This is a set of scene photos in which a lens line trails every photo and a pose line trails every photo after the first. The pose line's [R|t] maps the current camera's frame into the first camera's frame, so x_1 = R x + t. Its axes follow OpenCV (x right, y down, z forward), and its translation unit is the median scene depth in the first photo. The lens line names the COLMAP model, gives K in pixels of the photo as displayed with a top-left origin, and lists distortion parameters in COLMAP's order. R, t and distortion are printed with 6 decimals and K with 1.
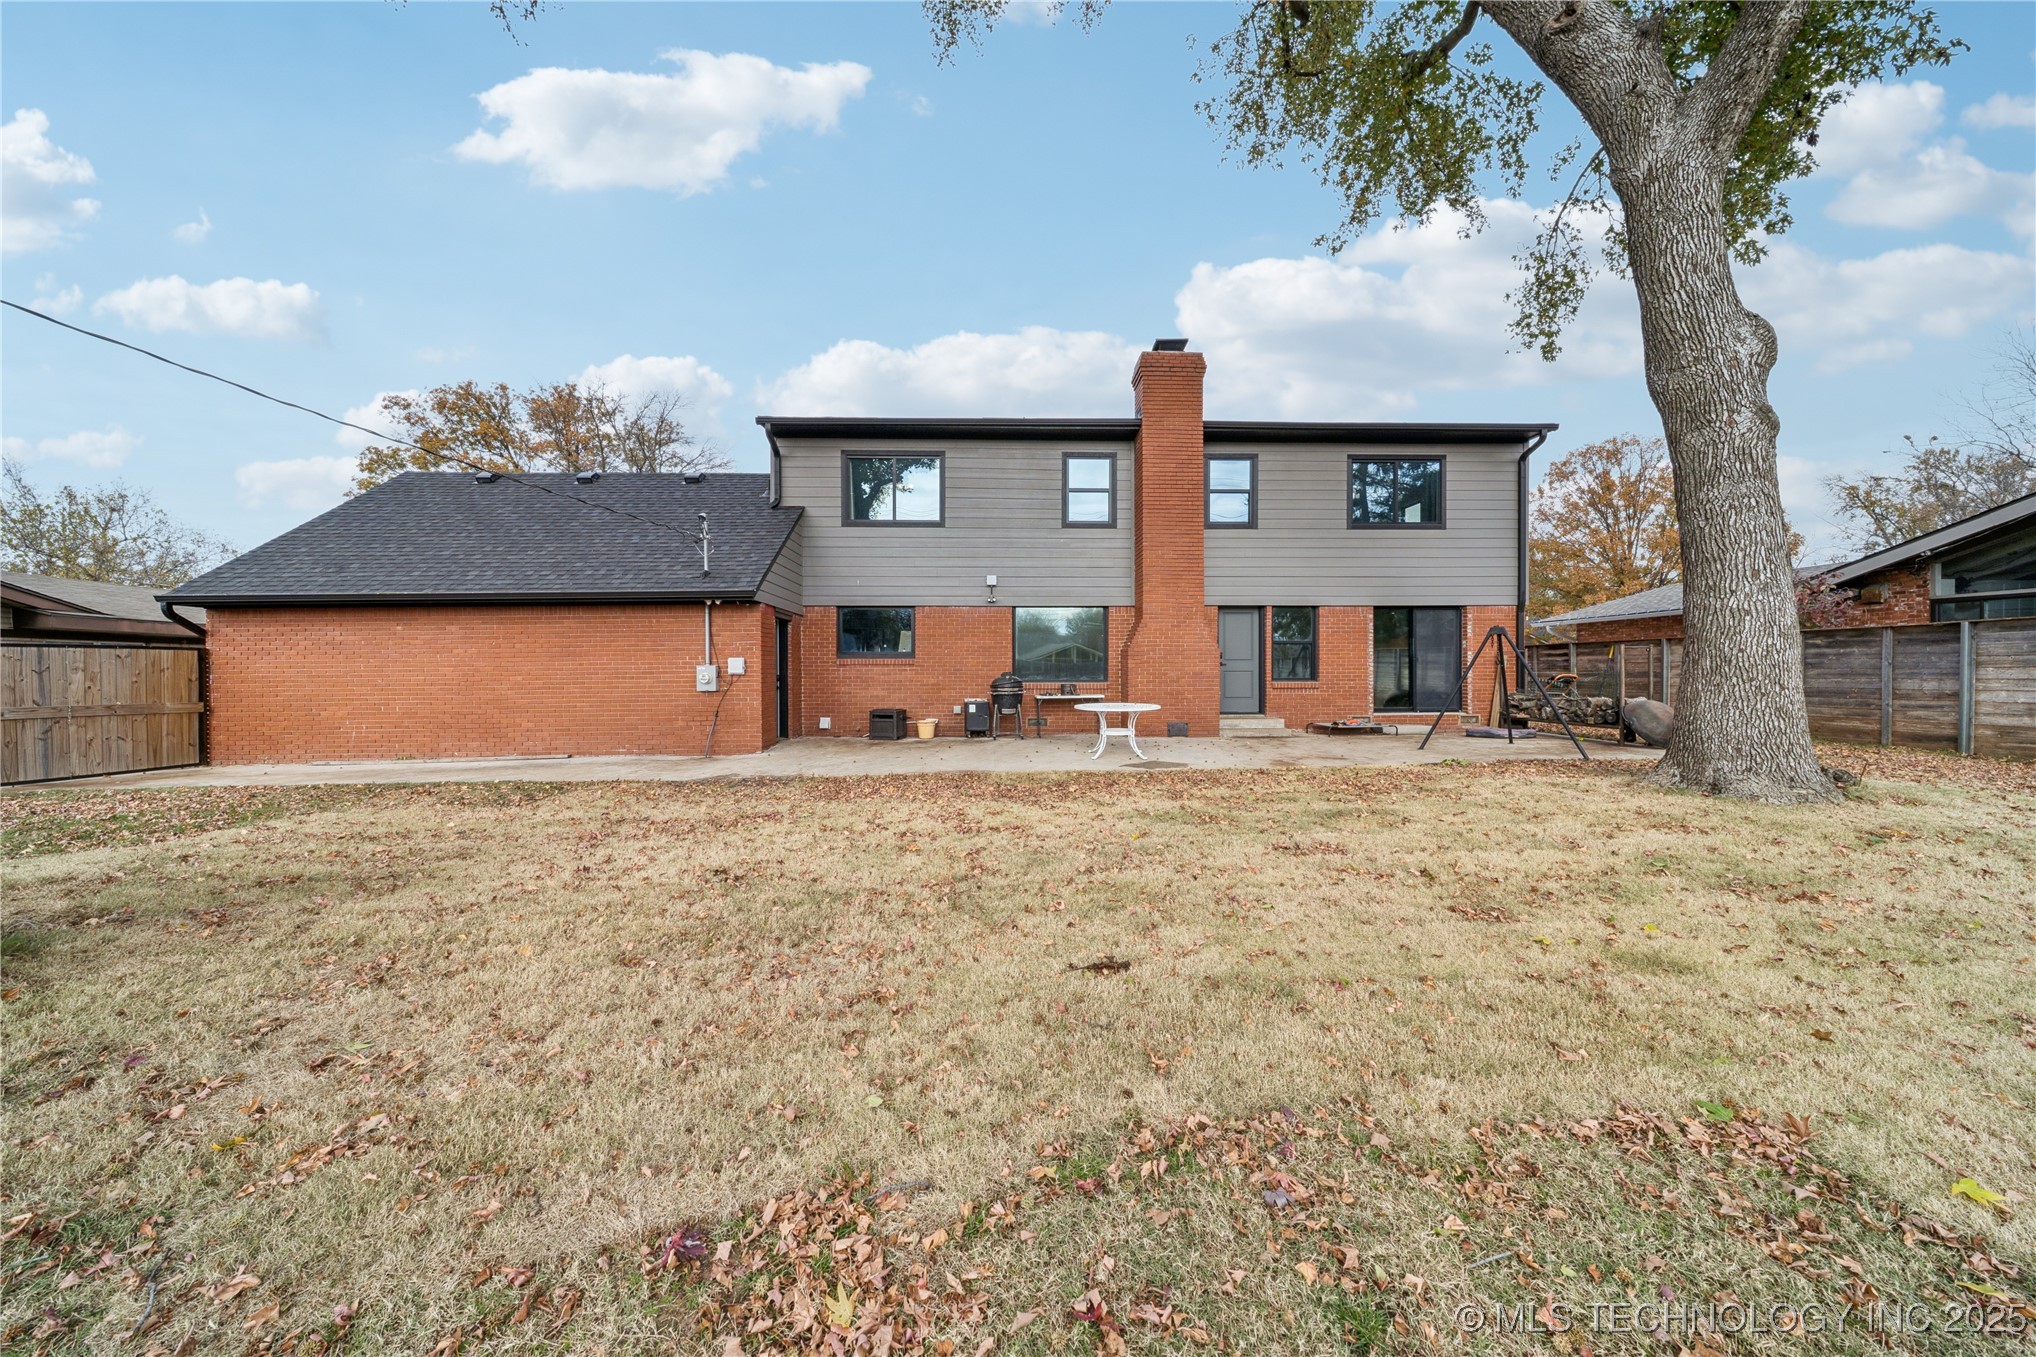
lens RADIAL K [[719.9, 0, 1013.0], [0, 719.9, 693.7], [0, 0, 1]] dist [-0.001750, -0.000206]
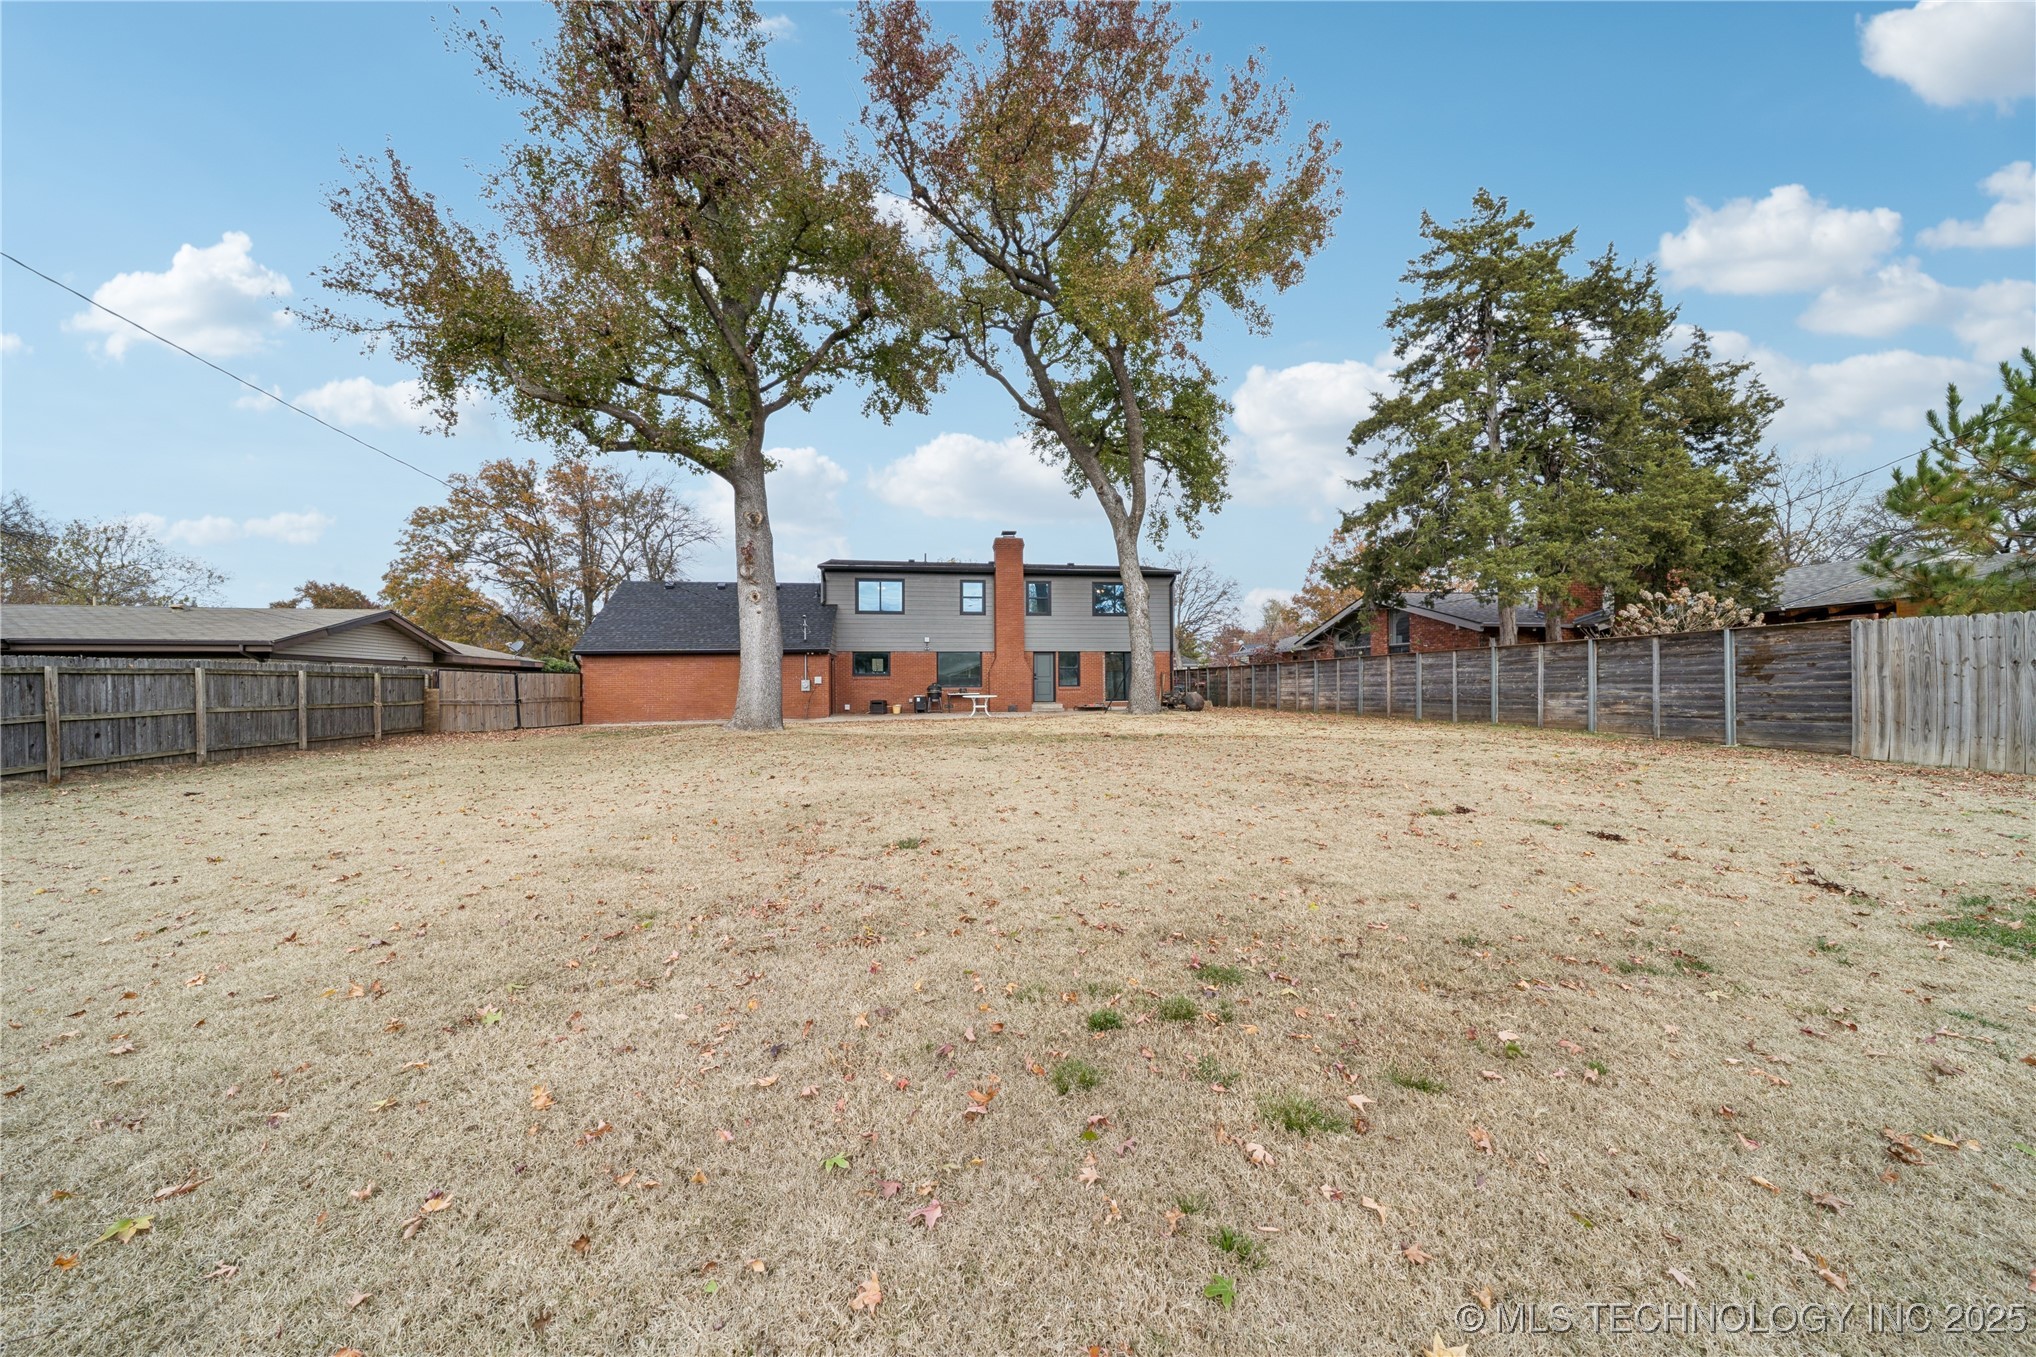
lens RADIAL K [[719.9, 0, 1013.0], [0, 719.9, 693.7], [0, 0, 1]] dist [-0.001750, -0.000206]
pose [[0.994115, -0.004824, 0.108222, -0.007751], [0.006569, 0.999854, -0.015771, 0.038366], [-0.108130, 0.016389, 0.994002, -1.159977]]
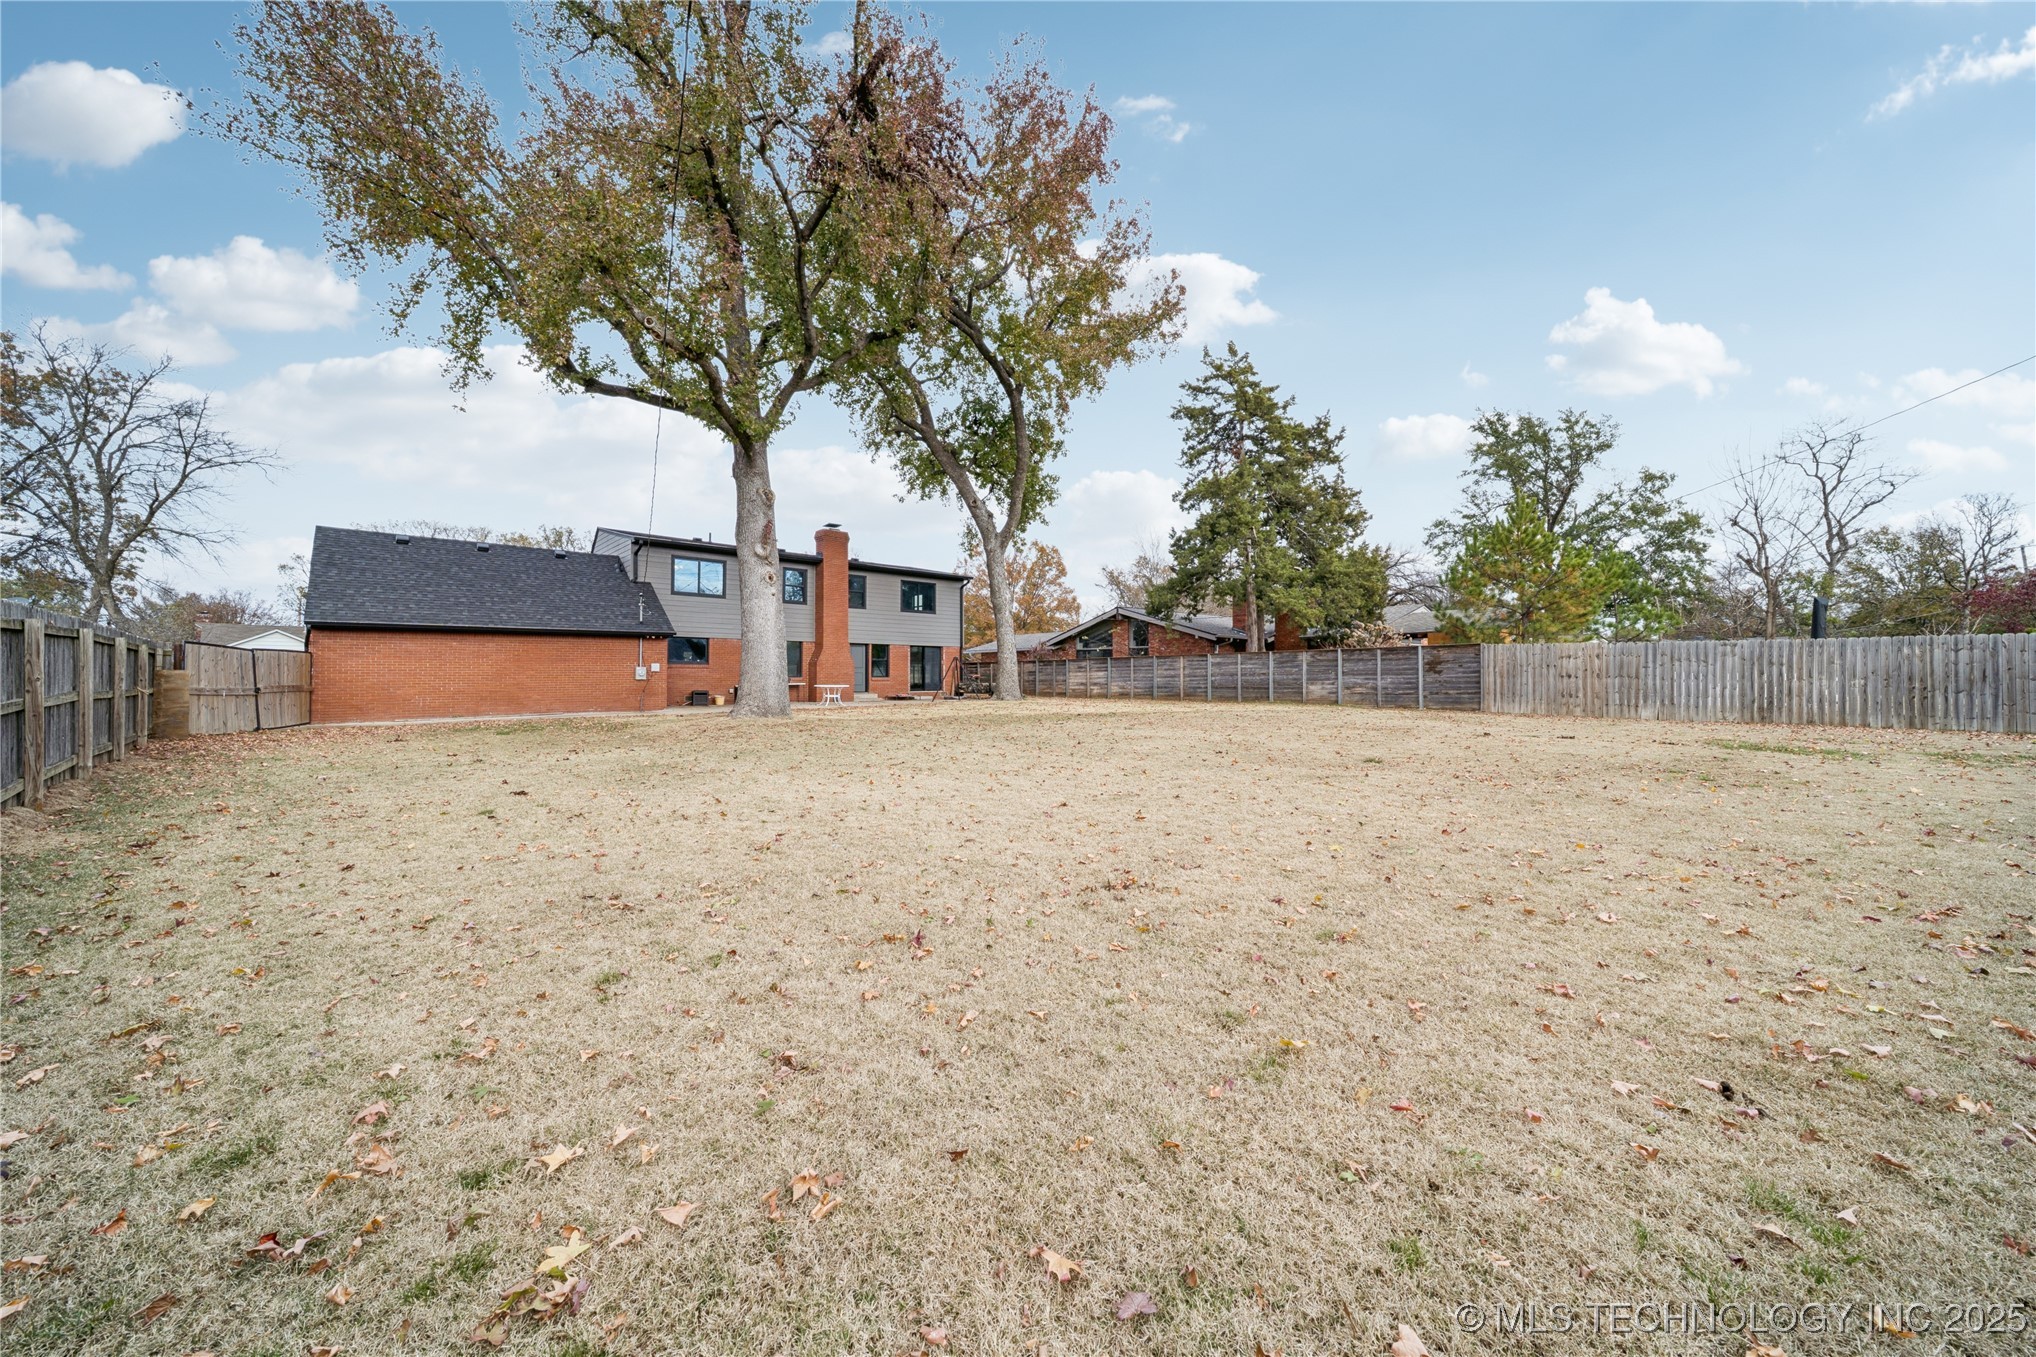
lens RADIAL K [[719.9, 0, 1013.0], [0, 719.9, 693.7], [0, 0, 1]] dist [-0.001750, -0.000206]
pose [[0.767456, -0.009681, 0.641029, -0.772633], [0.015441, 0.999875, -0.003386, 0.050137], [-0.640916, 0.012496, 0.767509, -1.048554]]
